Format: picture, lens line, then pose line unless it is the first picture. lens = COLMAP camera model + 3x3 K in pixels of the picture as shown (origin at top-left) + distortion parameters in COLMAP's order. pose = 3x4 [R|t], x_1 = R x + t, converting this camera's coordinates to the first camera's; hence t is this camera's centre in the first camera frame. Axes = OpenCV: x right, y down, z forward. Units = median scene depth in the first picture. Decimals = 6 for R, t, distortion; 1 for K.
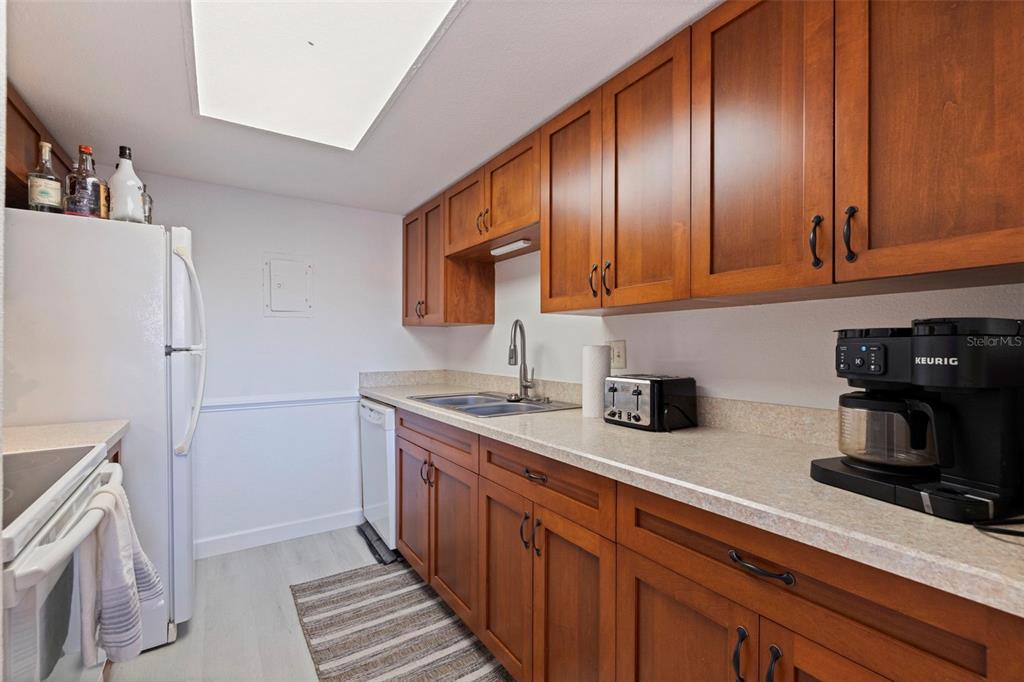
lens RADIAL K [[443.3, 0, 524.7], [0, 443.3, 347.8], [0, 0, 1]] dist [0.000720, -0.000213]
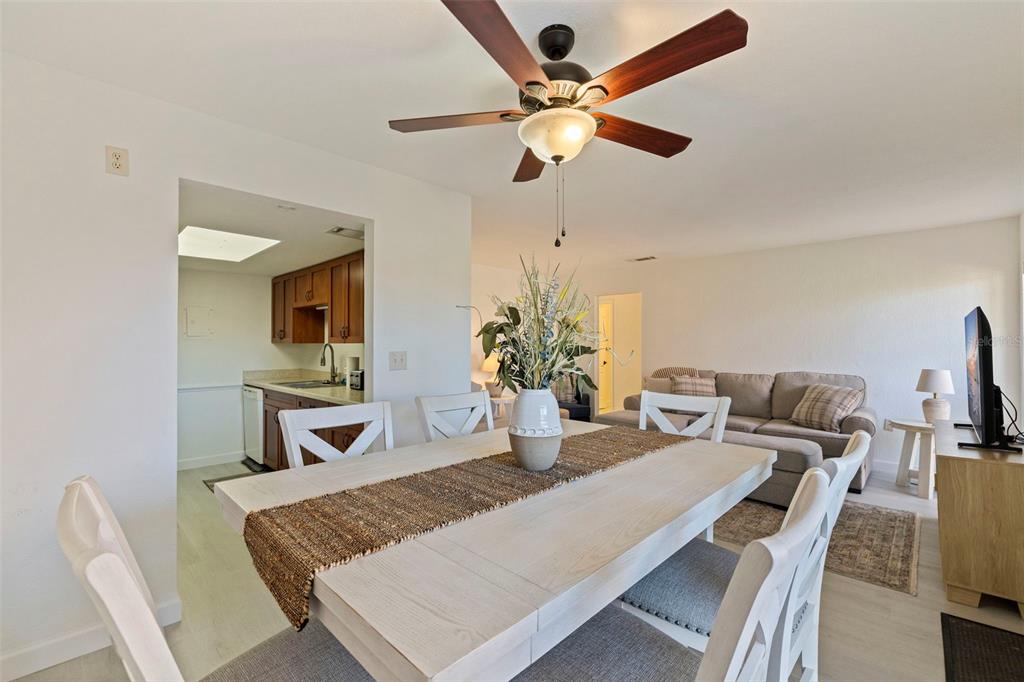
lens RADIAL K [[443.3, 0, 516.2], [0, 443.3, 338.5], [0, 0, 1]] dist [0.000720, -0.000213]
pose [[0.982840, -0.002766, 0.184438, 0.598917], [0.005507, 0.999882, -0.014349, -0.068023], [-0.184376, 0.015119, 0.982739, -1.513049]]
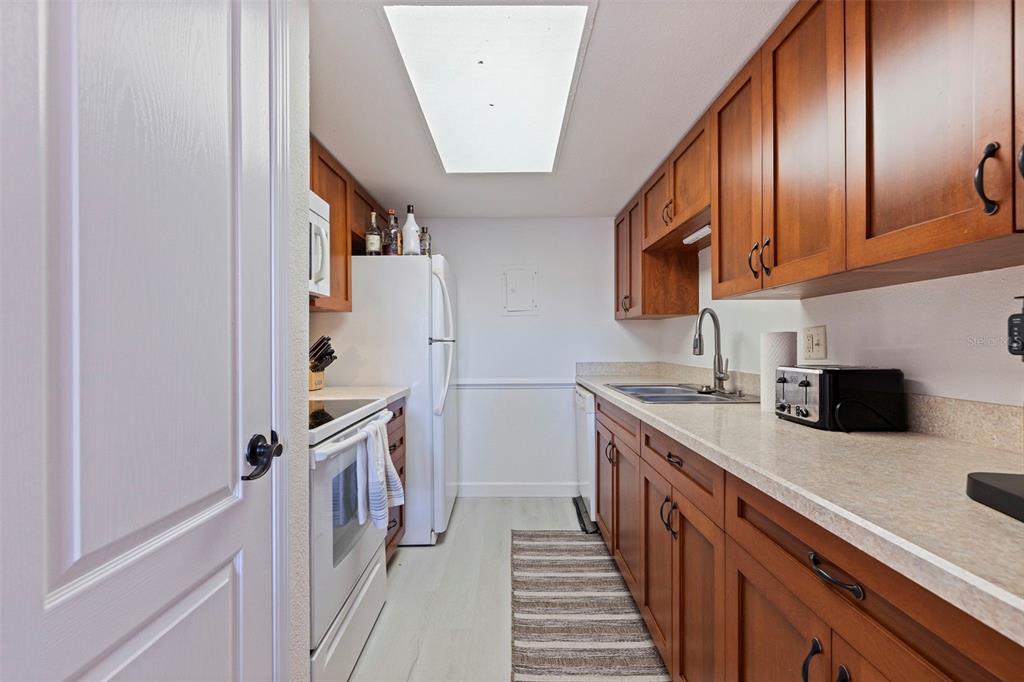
lens RADIAL K [[443.3, 0, 517.4], [0, 443.3, 343.5], [0, 0, 1]] dist [0.000720, -0.000213]
pose [[0.827133, -0.004986, -0.561985, 0.238420], [0.003207, 0.999986, -0.004151, 0.020361], [0.561998, 0.001631, 0.827137, -0.032139]]
